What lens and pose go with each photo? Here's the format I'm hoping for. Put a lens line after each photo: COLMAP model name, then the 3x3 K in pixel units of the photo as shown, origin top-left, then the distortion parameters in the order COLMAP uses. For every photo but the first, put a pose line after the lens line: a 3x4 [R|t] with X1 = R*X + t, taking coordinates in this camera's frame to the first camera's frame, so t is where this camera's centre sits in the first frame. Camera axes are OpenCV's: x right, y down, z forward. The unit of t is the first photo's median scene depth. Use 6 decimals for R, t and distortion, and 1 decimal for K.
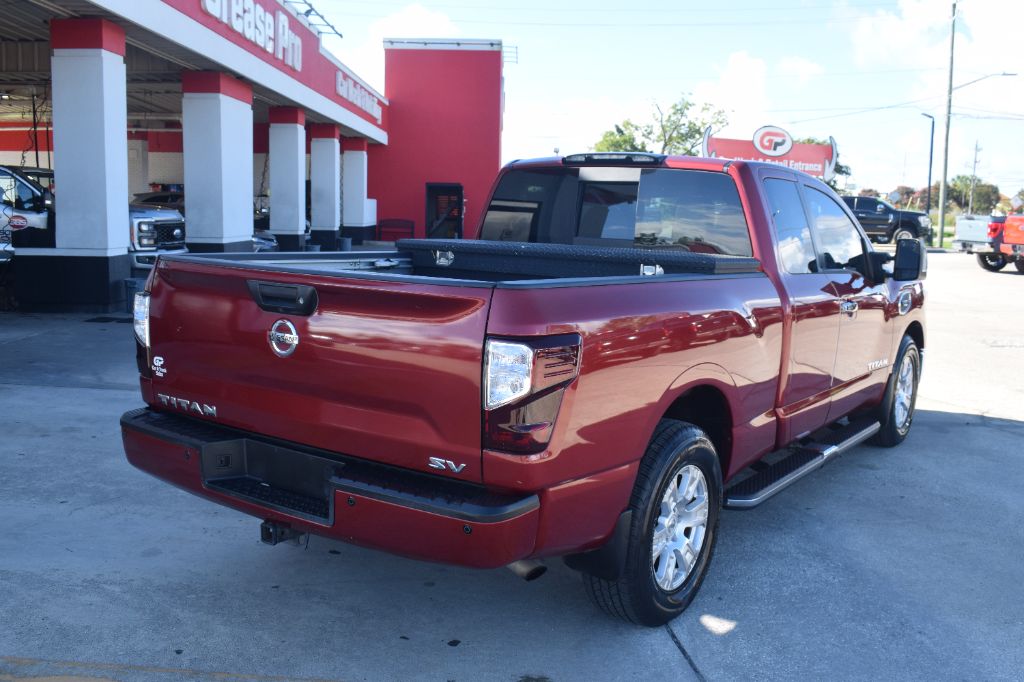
lens RADIAL K [[996.1, 0, 512.0], [0, 996.1, 341.0], [0, 0, 1]] dist [-0.078635, -0.002887]
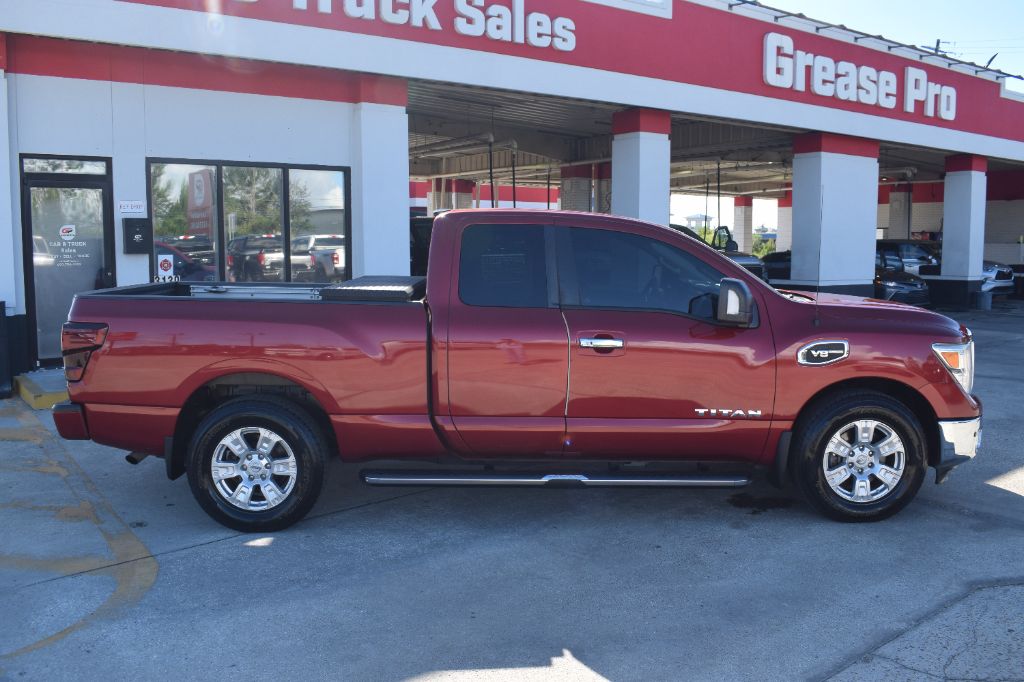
lens RADIAL K [[956.7, 0, 520.1], [0, 956.7, 335.4], [0, 0, 1]] dist [-0.091855, -0.012237]
pose [[0.570153, 0.052435, -0.819863, 0.227408], [-0.093635, 0.995606, -0.001441, -0.006757], [0.816185, 0.077590, 0.572558, 0.073699]]
